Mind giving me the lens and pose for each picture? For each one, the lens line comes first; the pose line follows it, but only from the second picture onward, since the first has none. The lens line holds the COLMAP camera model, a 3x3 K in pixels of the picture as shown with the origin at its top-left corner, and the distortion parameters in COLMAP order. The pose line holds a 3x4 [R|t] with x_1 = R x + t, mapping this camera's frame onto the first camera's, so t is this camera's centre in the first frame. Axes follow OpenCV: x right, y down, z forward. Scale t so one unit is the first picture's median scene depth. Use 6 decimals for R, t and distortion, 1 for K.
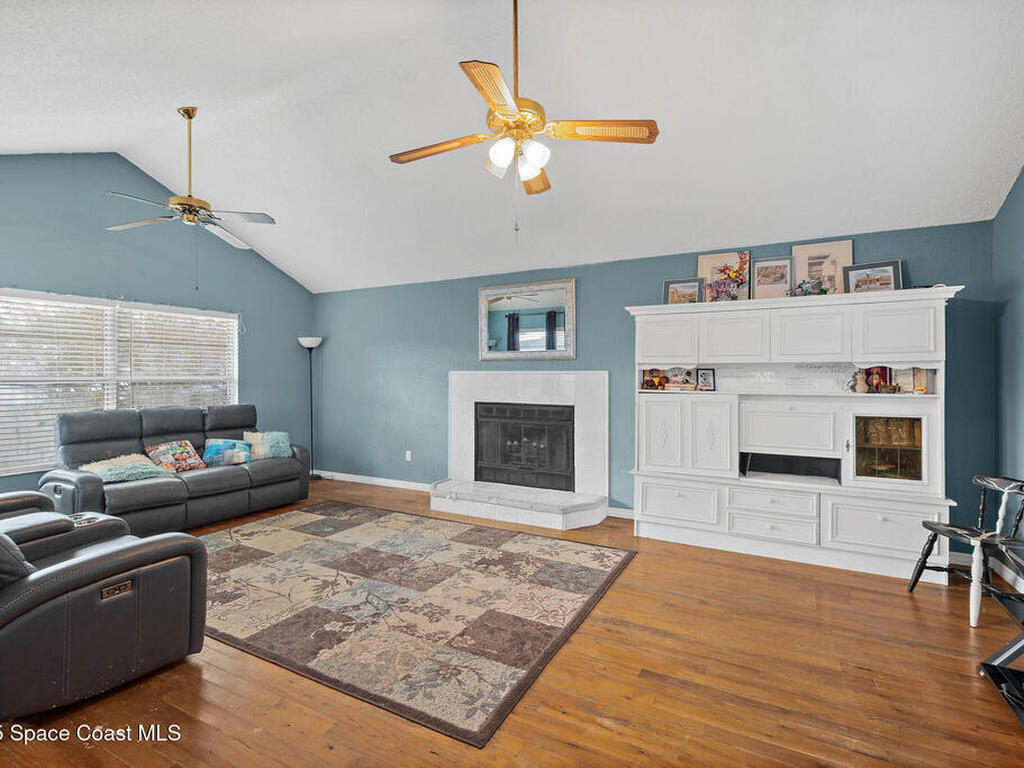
lens RADIAL K [[504.4, 0, 503.3], [0, 504.4, 374.0], [0, 0, 1]] dist [-0.003598, -0.000110]
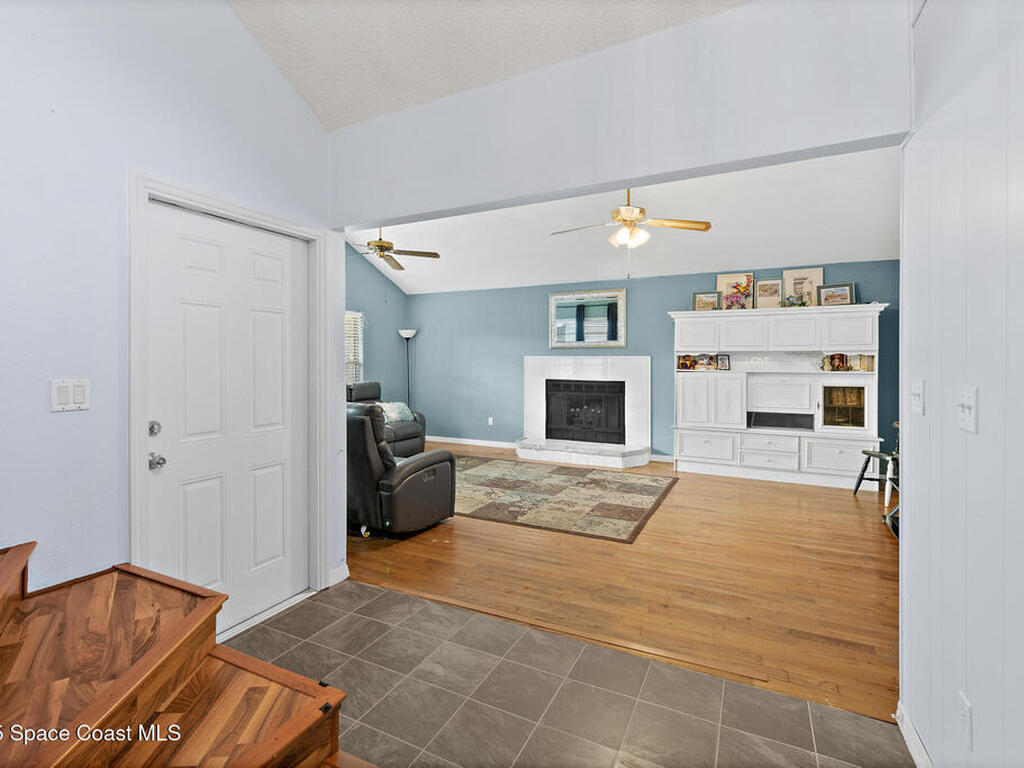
lens RADIAL K [[501.8, 0, 508.3], [0, 501.8, 363.7], [0, 0, 1]] dist [-0.001097, -0.000250]
pose [[0.999766, -0.002326, 0.021512, -0.260433], [0.002012, 0.999891, 0.014605, -0.007876], [-0.021543, -0.014559, 0.999662, -0.450887]]
